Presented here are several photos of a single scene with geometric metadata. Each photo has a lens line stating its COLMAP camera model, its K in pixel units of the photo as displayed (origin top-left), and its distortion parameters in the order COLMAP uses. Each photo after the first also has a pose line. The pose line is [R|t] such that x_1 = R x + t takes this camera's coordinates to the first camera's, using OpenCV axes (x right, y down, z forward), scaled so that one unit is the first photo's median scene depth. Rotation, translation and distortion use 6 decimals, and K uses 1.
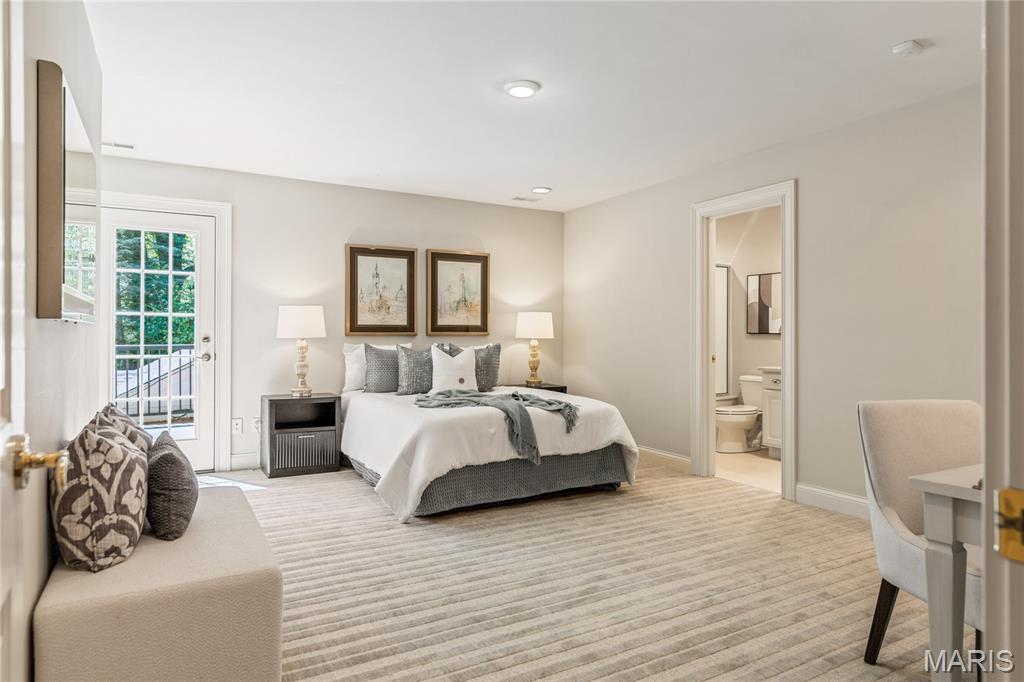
lens RADIAL K [[616.3, 0, 512.8], [0, 616.3, 337.3], [0, 0, 1]] dist [0.005126, -0.000735]
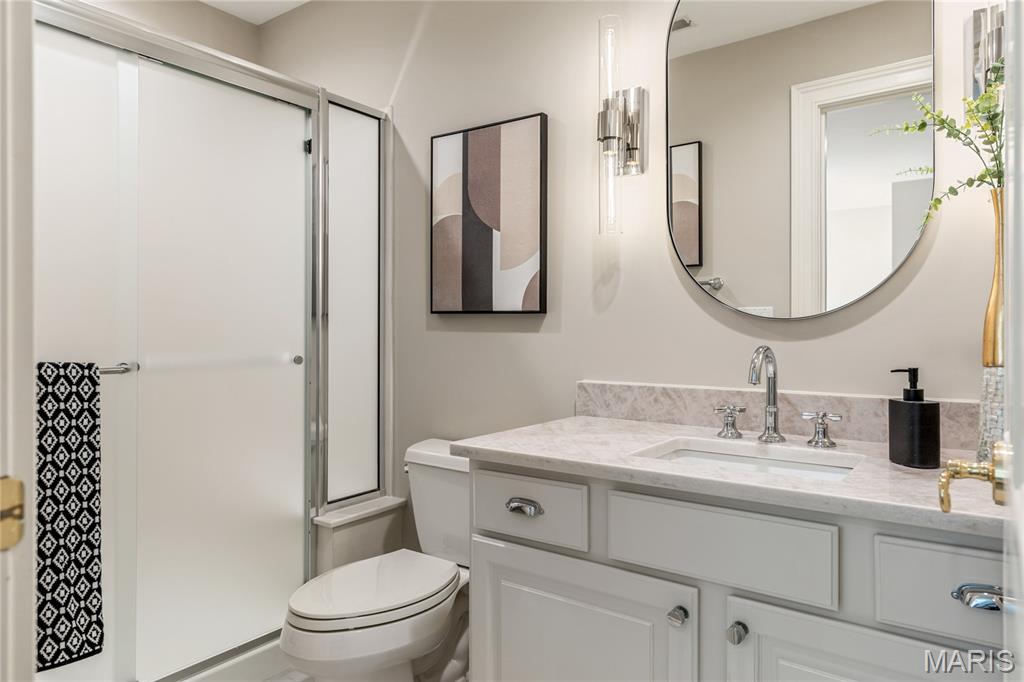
lens RADIAL K [[663.0, 0, 513.3], [0, 663.0, 332.4], [0, 0, 1]] dist [0.019618, -0.009078]
pose [[0.910779, -0.002601, 0.412885, 0.279434], [0.000663, 0.999988, 0.004836, 0.002067], [-0.412893, -0.004130, 0.910770, 0.673746]]
